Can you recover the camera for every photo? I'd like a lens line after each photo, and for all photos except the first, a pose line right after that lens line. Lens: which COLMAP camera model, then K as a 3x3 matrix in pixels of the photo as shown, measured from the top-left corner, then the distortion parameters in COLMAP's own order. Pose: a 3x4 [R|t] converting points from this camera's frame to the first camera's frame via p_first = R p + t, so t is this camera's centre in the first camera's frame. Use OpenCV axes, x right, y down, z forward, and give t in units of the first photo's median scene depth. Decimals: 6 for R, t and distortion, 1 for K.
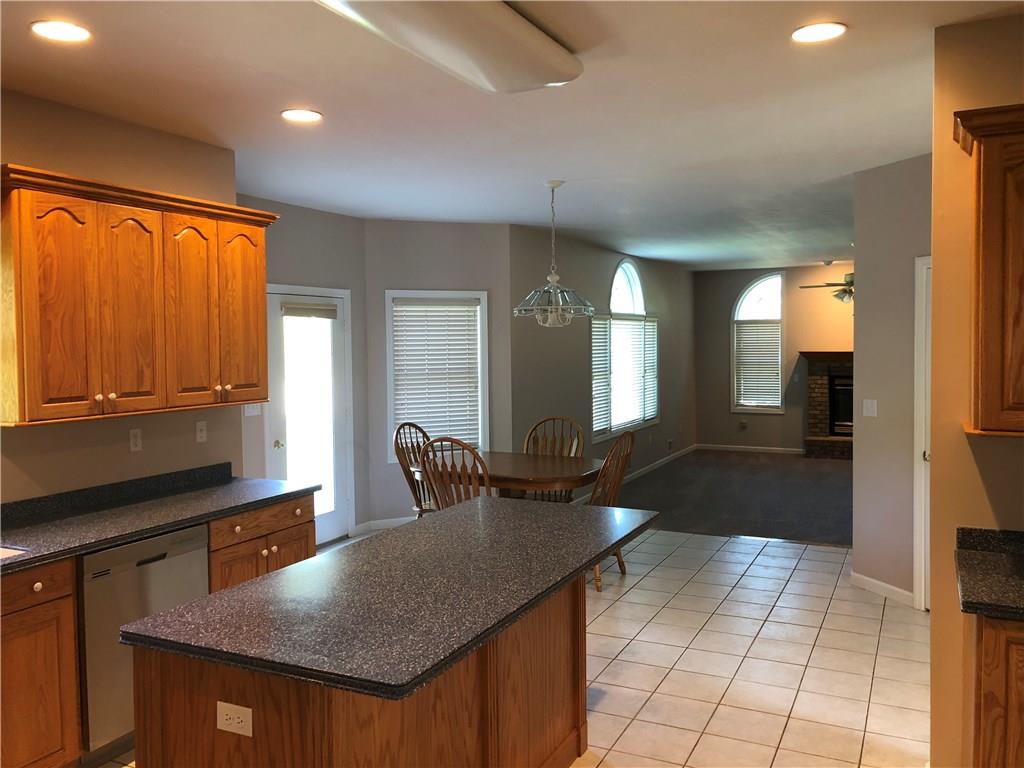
lens RADIAL K [[841.6, 0, 508.0], [0, 841.6, 374.9], [0, 0, 1]] dist [0.014128, -0.008127]
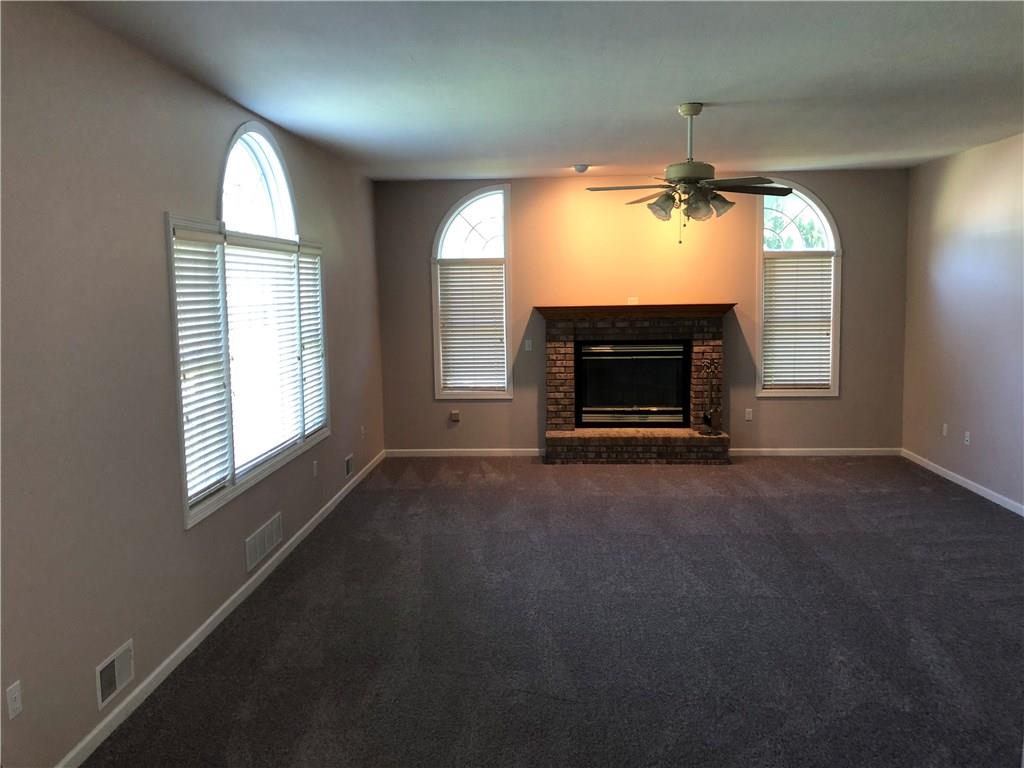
lens RADIAL K [[841.6, 0, 504.9], [0, 841.6, 377.9], [0, 0, 1]] dist [0.014128, -0.008127]
pose [[0.920534, -0.045368, 0.388019, 0.064895], [0.022063, 0.997686, 0.064307, -0.015010], [-0.390038, -0.050636, 0.919405, 0.406737]]
